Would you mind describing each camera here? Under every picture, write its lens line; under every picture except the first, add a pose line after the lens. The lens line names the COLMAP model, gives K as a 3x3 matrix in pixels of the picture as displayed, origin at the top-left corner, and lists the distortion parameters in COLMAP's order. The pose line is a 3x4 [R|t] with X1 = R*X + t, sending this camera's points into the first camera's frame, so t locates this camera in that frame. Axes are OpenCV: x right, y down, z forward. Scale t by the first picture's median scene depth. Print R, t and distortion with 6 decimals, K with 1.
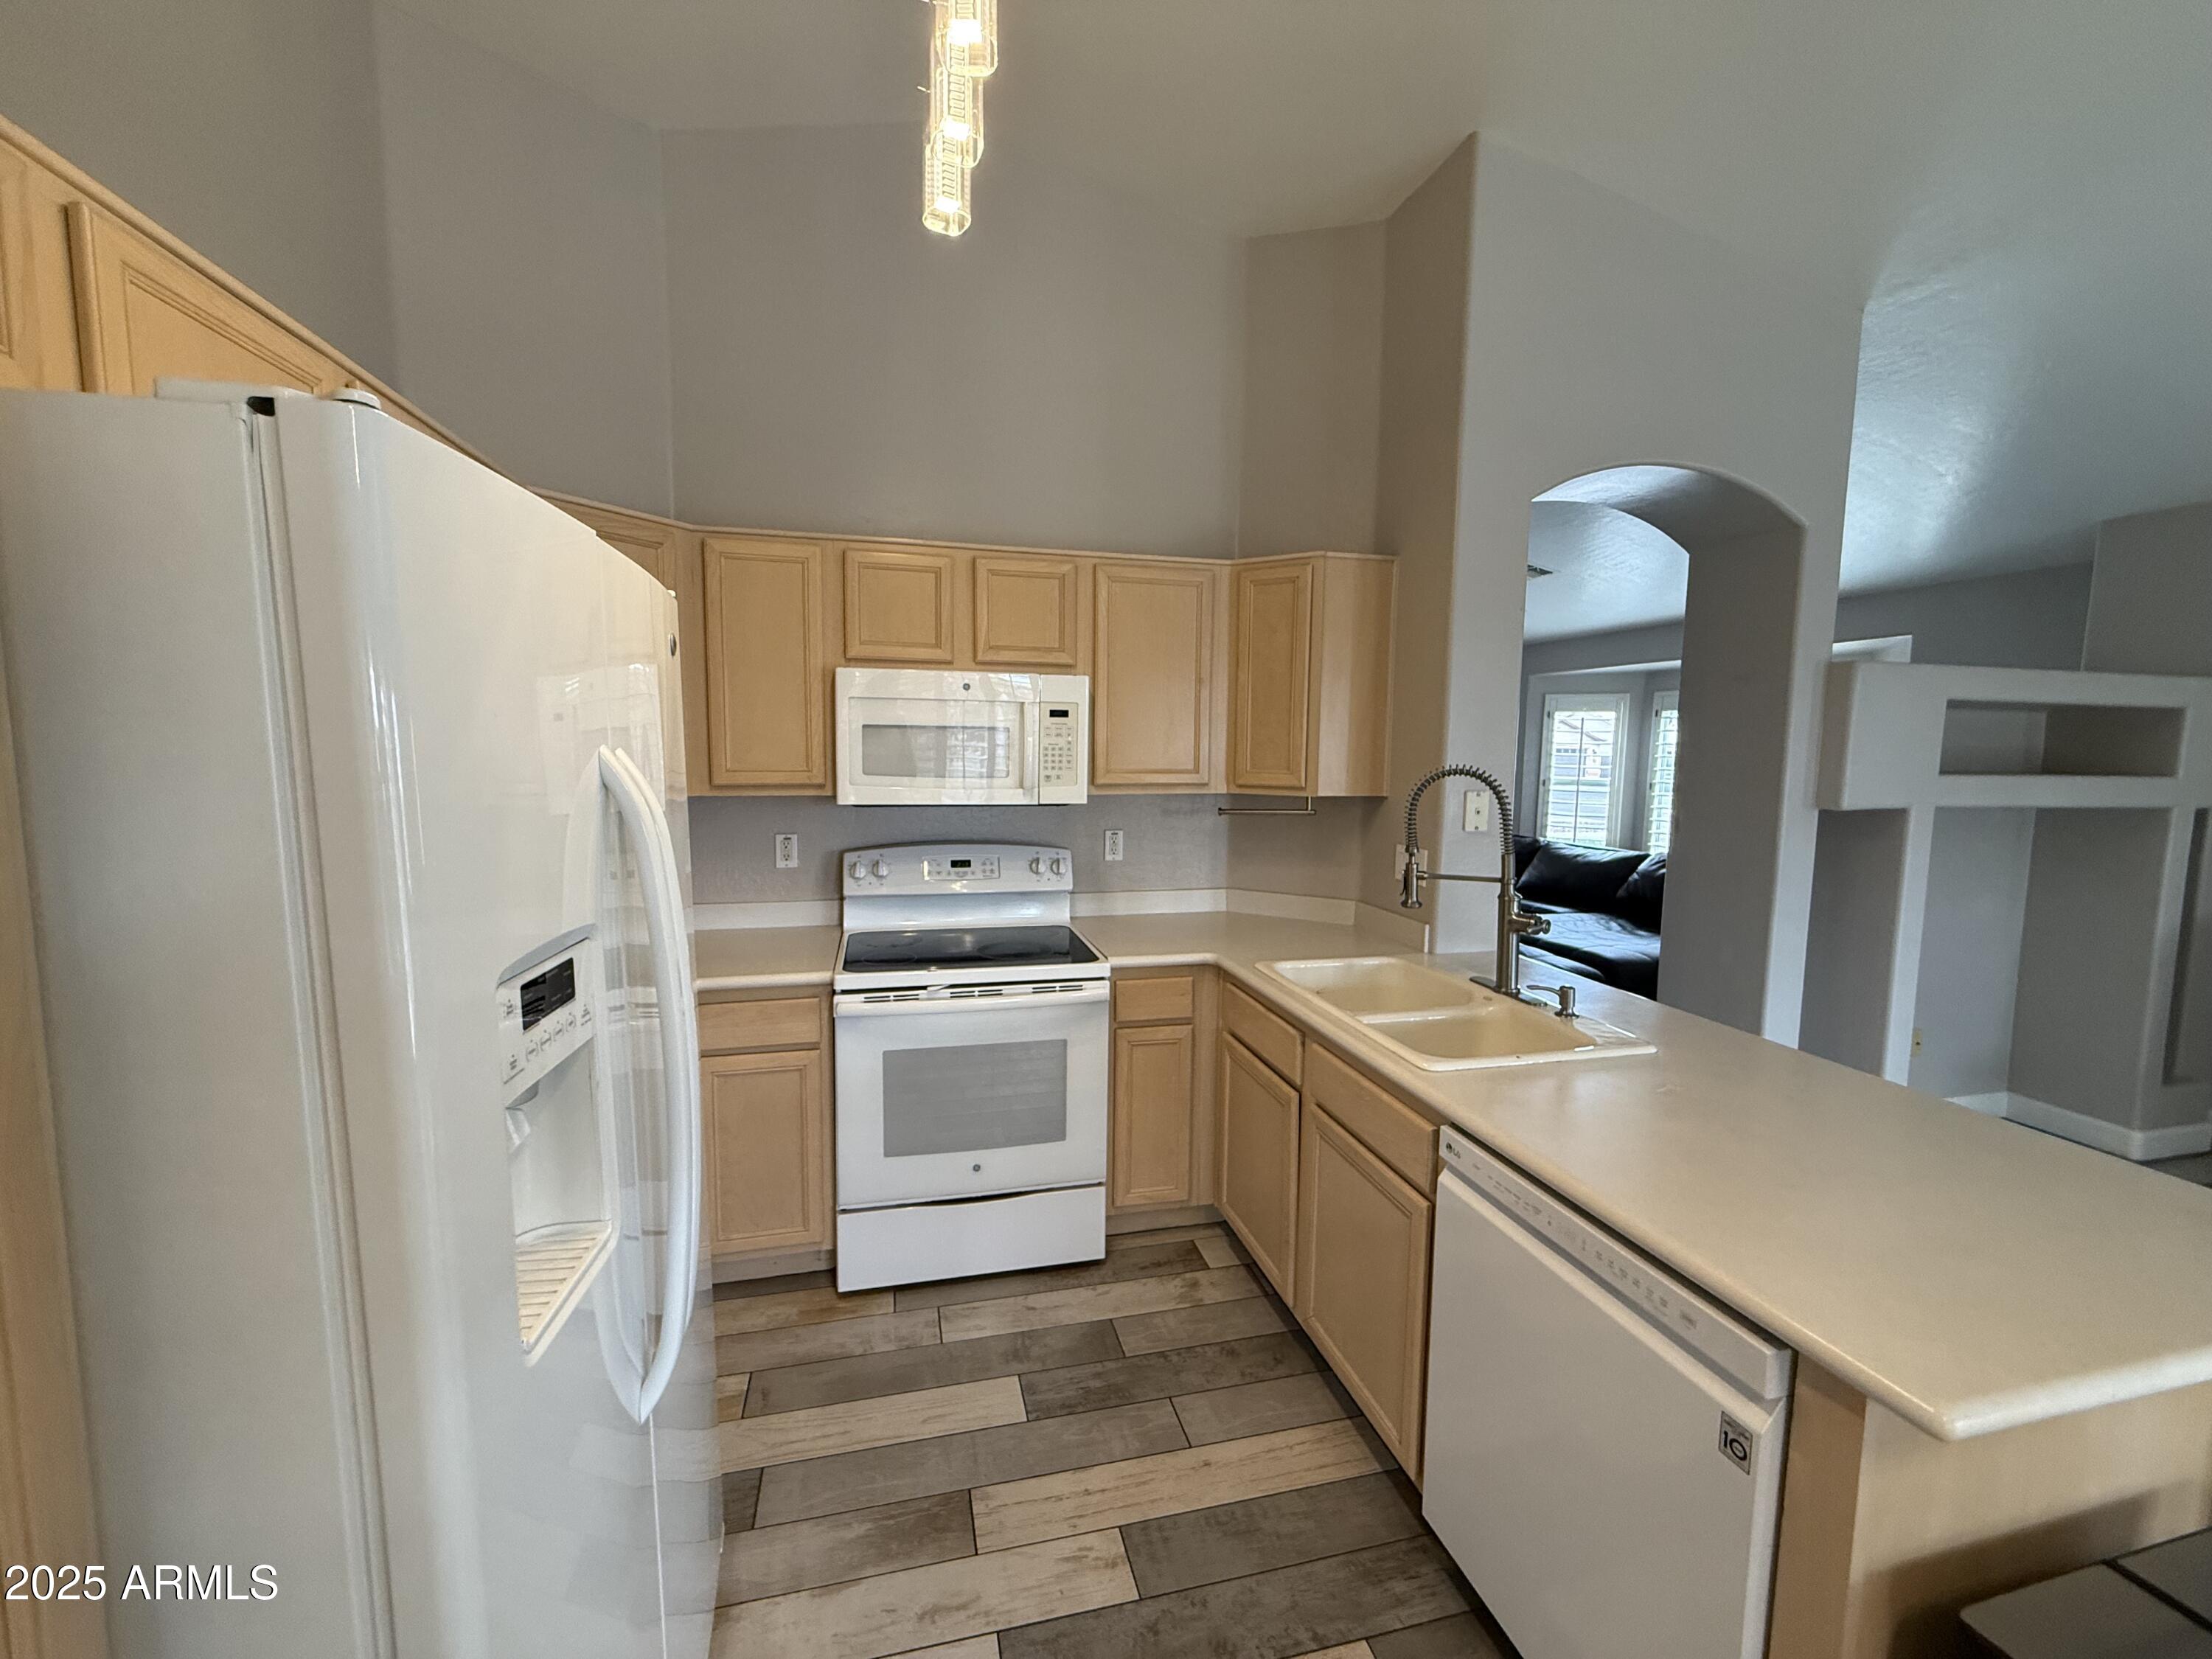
lens RADIAL K [[883.5, 0, 1107.2], [0, 883.5, 826.5], [0, 0, 1]] dist [0.001057, -0.000353]
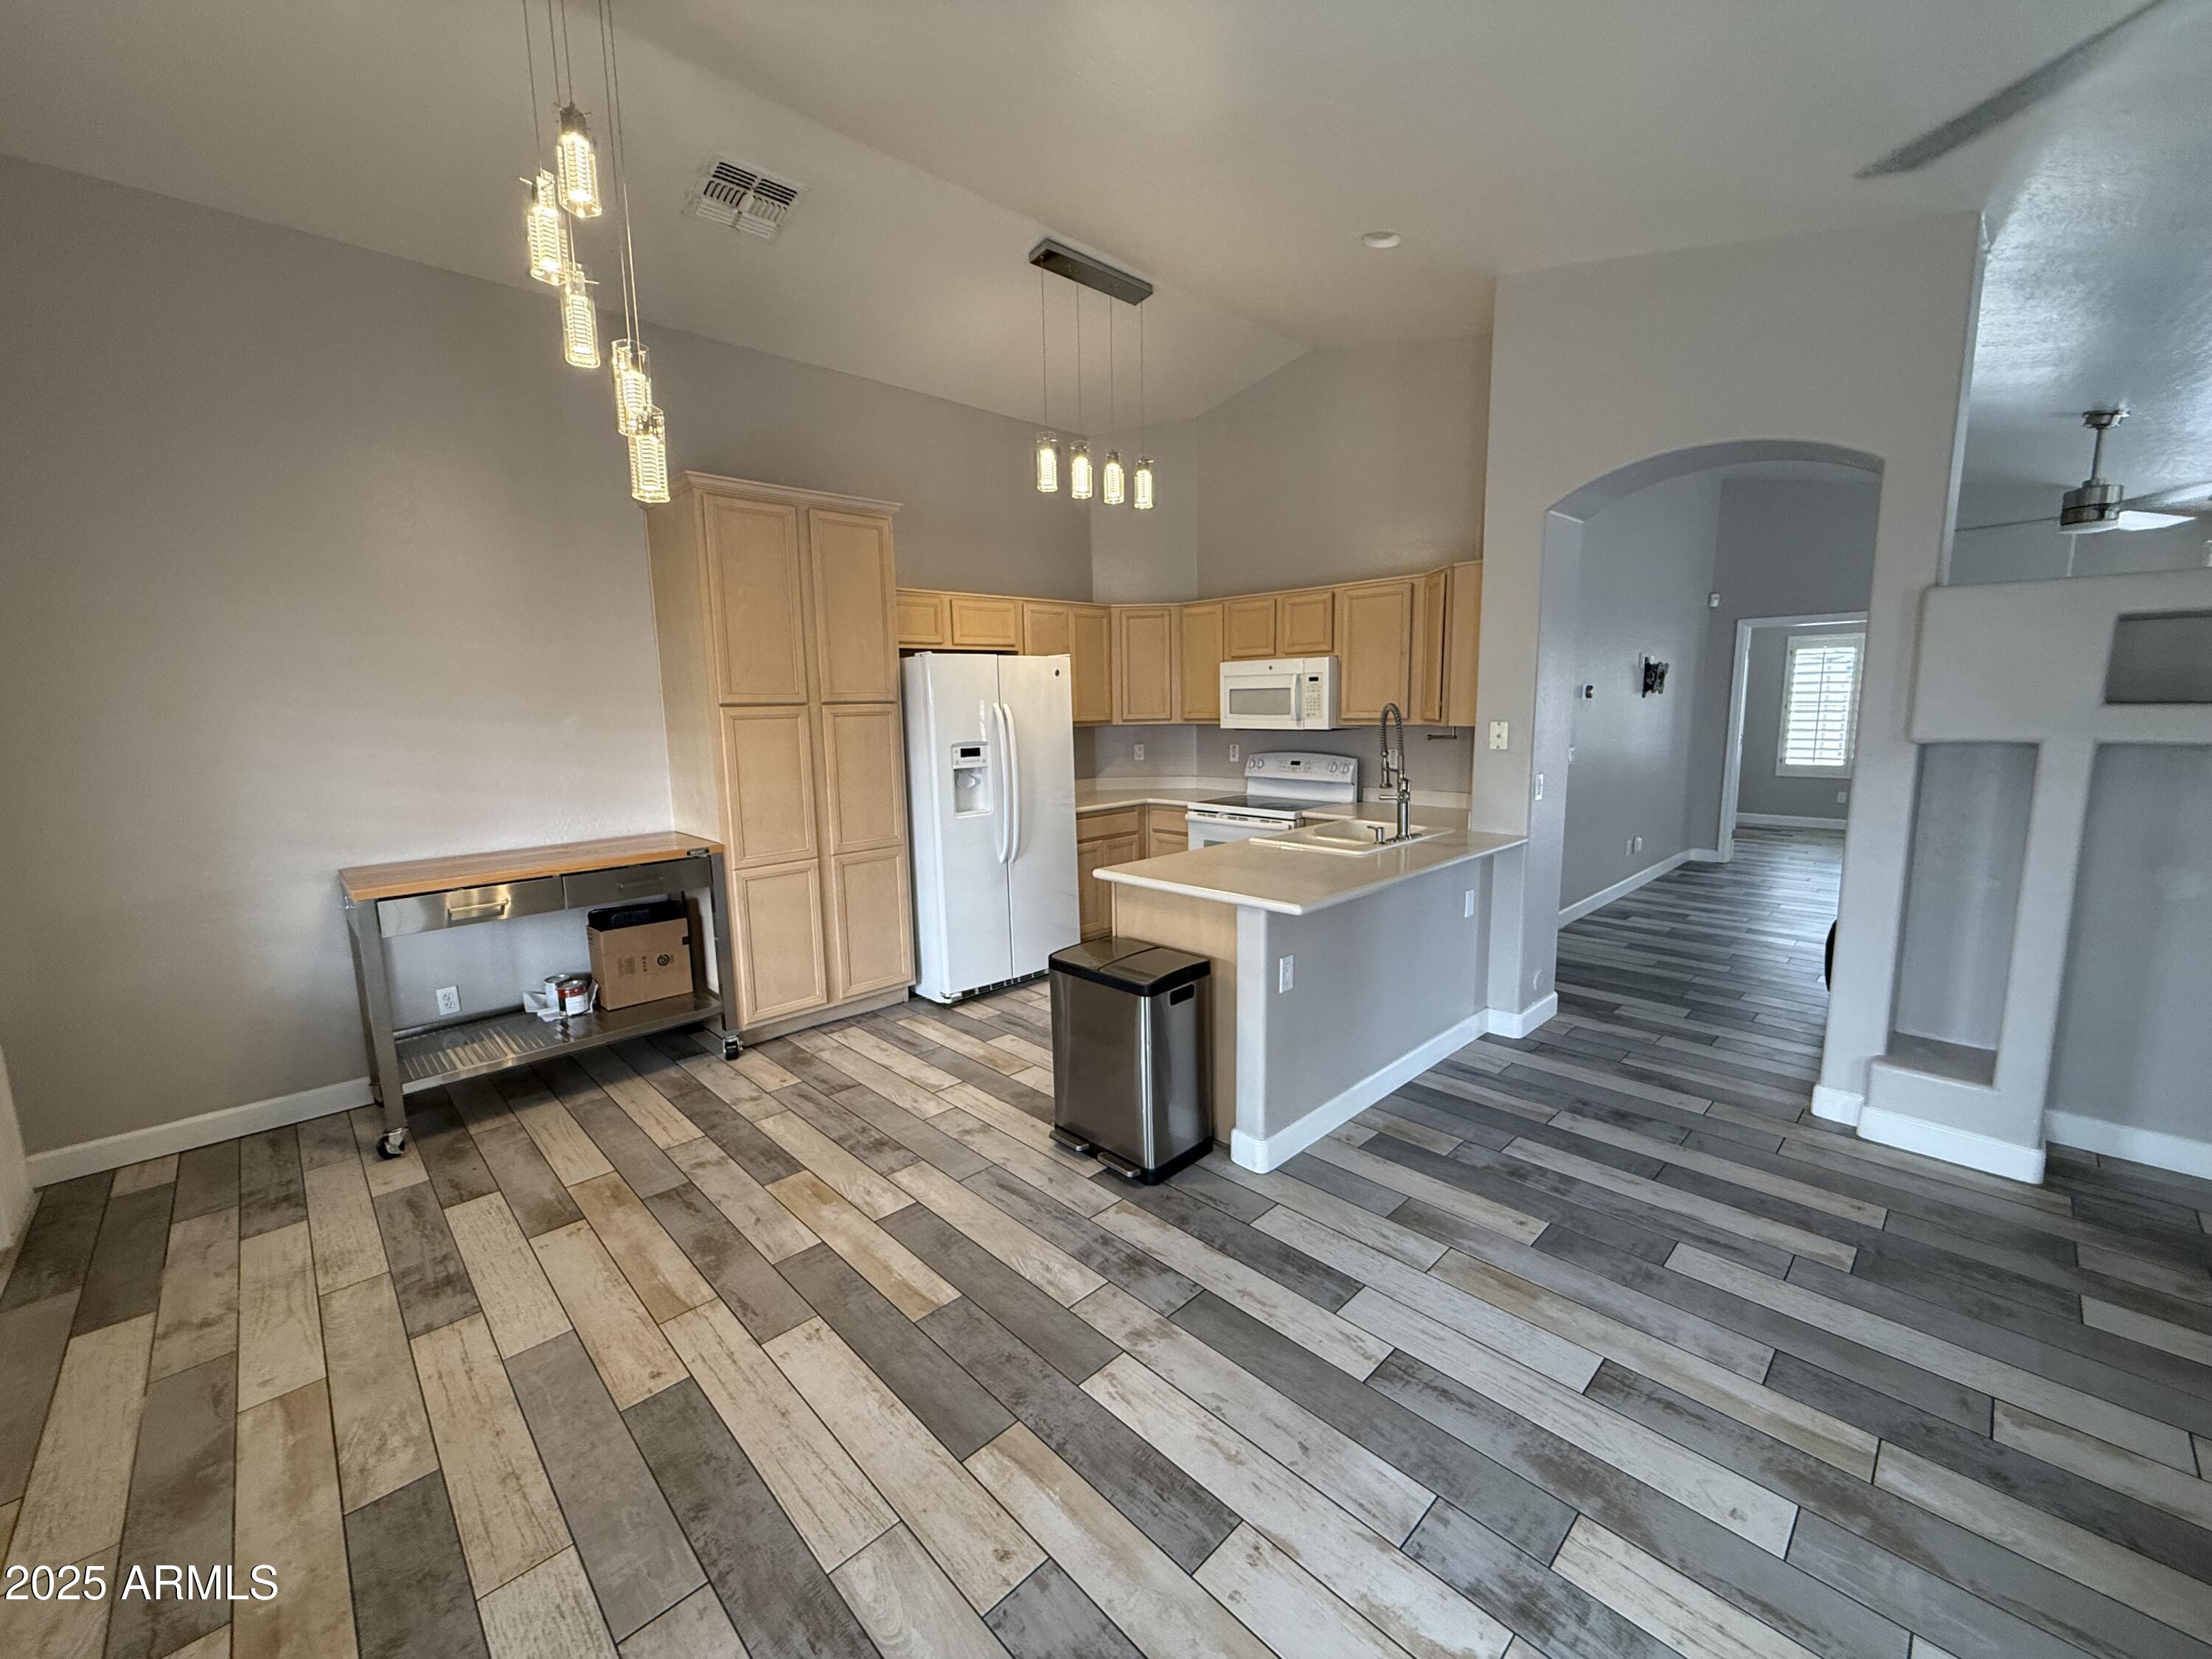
lens RADIAL K [[883.5, 0, 1099.4], [0, 883.5, 832.7], [0, 0, 1]] dist [0.001057, -0.000353]
pose [[0.491043, 0.107099, -0.864527, 1.361634], [-0.056560, 0.994240, 0.091042, 0.044244], [0.869297, 0.004192, 0.494272, -0.261016]]
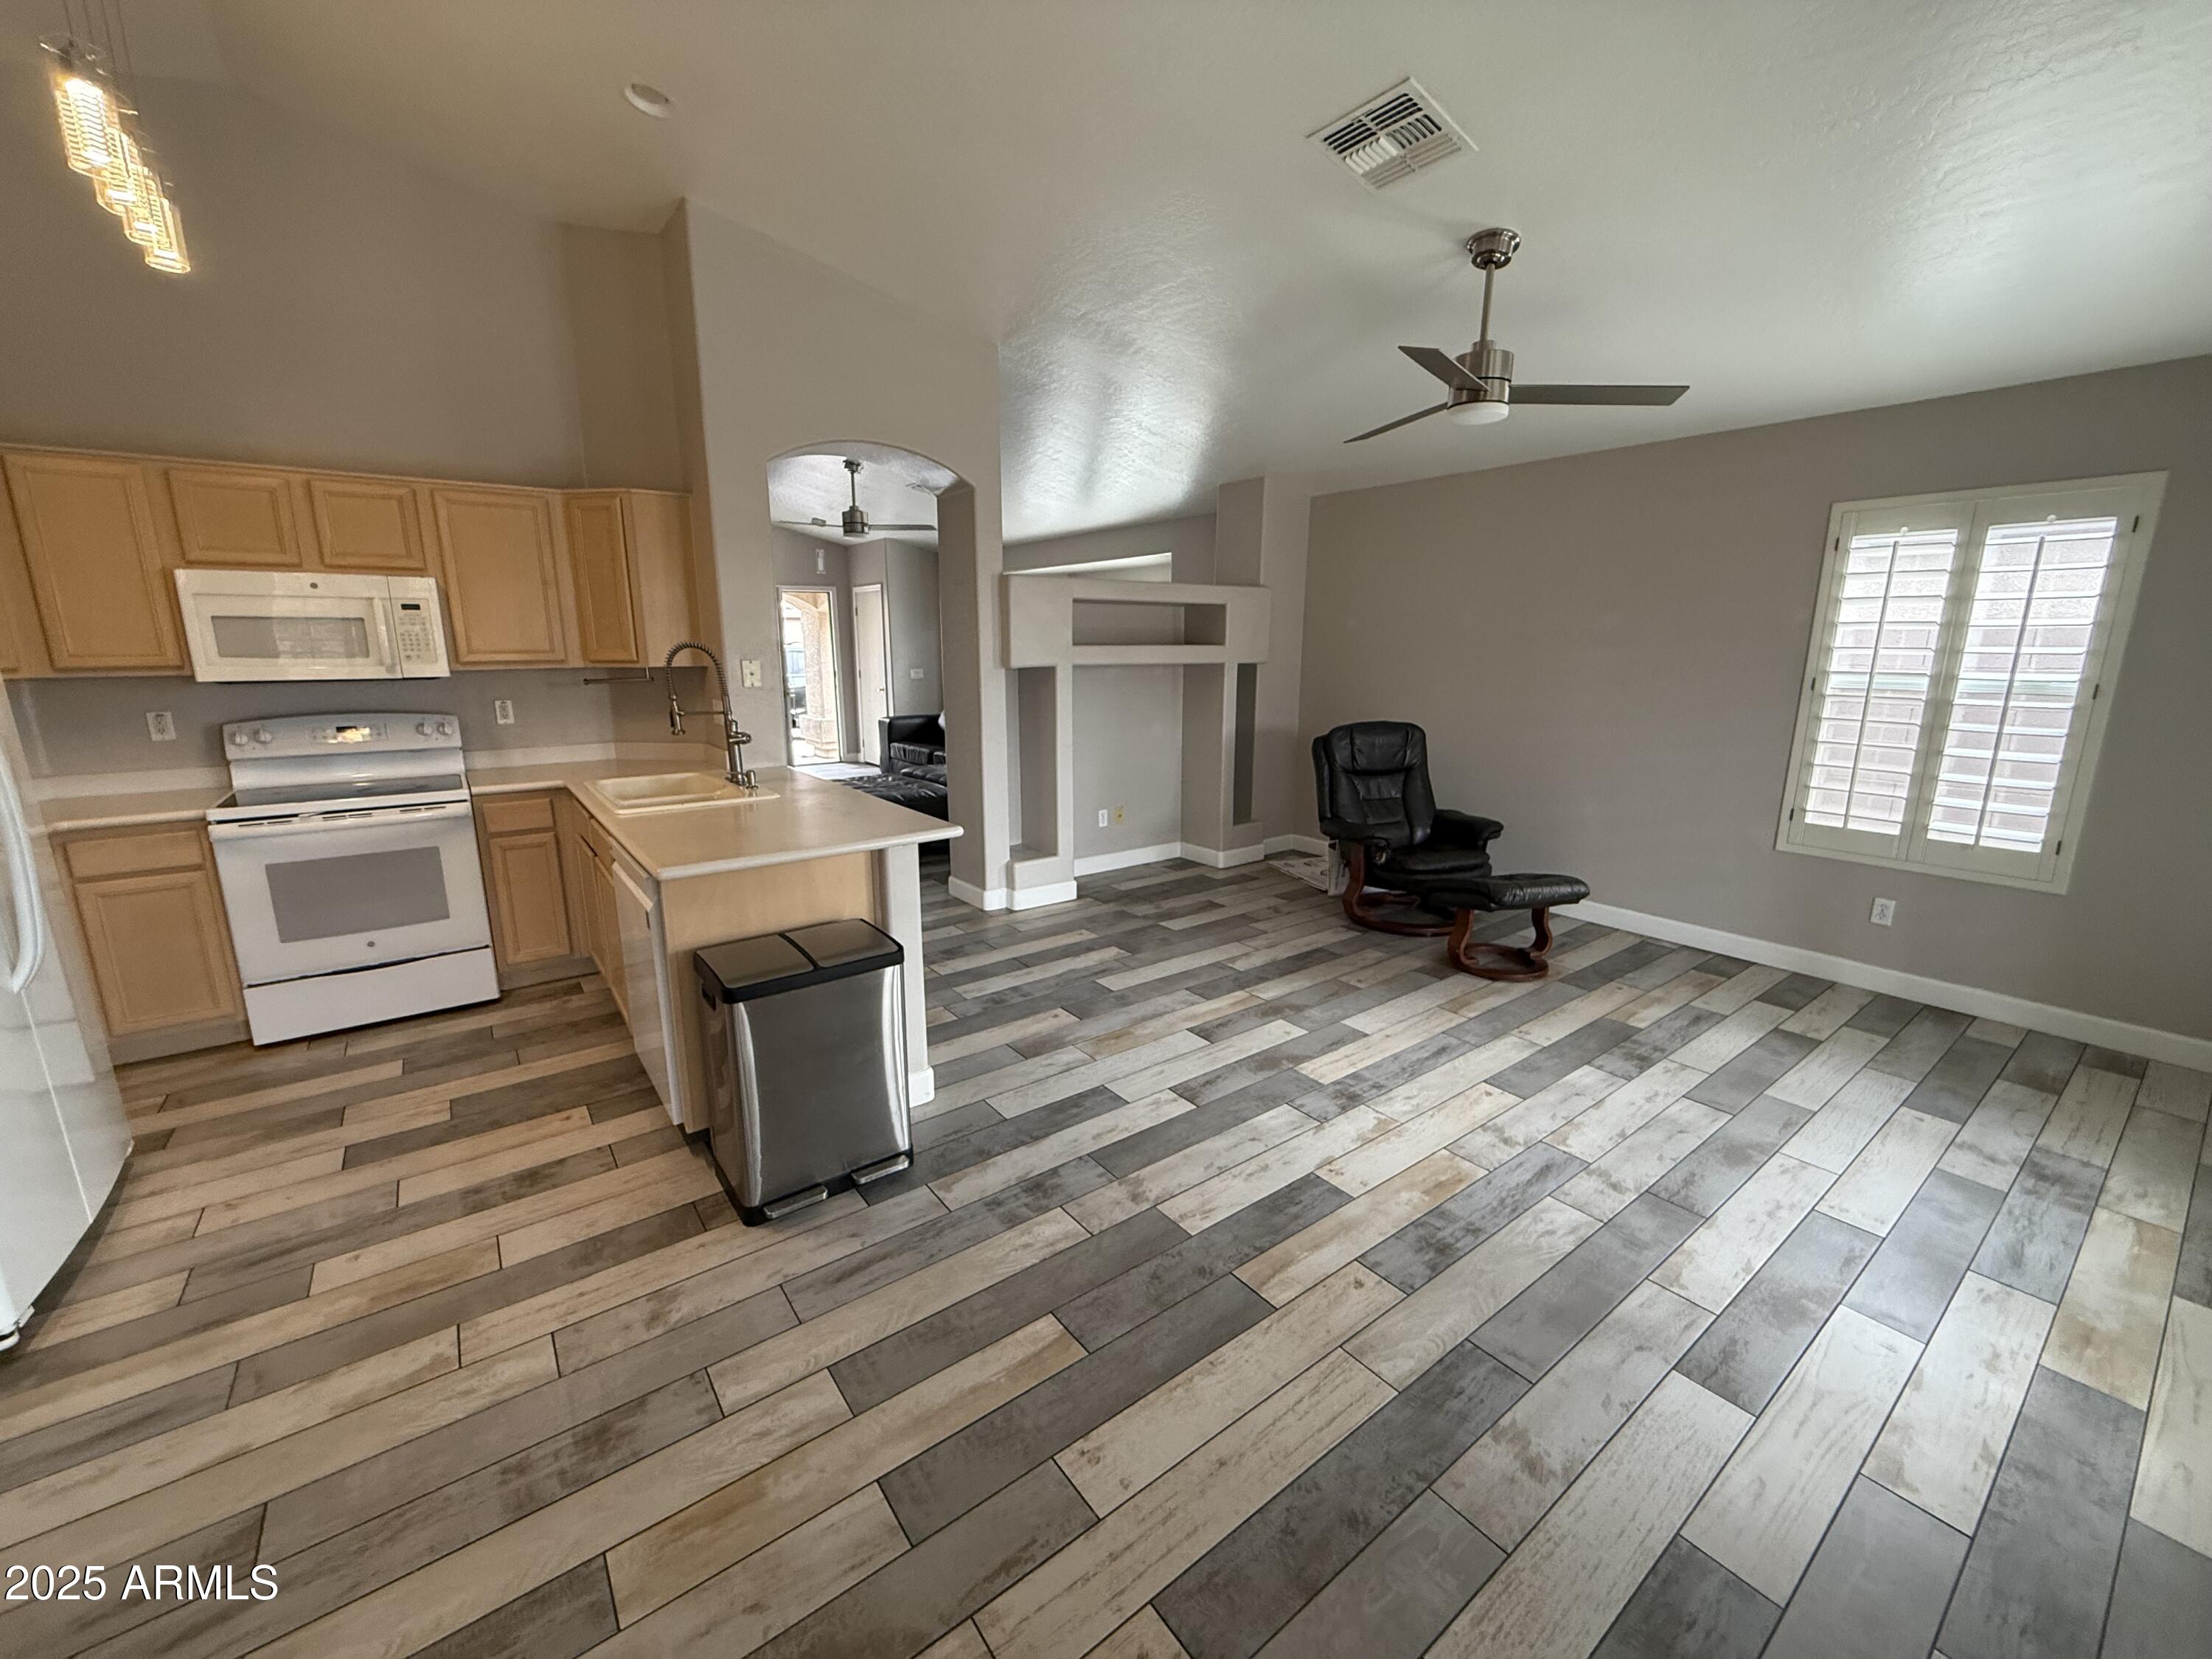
lens RADIAL K [[883.5, 0, 1104.7], [0, 883.5, 825.7], [0, 0, 1]] dist [0.001057, -0.000353]
pose [[0.922648, -0.092048, 0.374496, 0.372383], [0.047667, 0.990870, 0.126111, 0.076640], [-0.382685, -0.098505, 0.918613, -0.624517]]
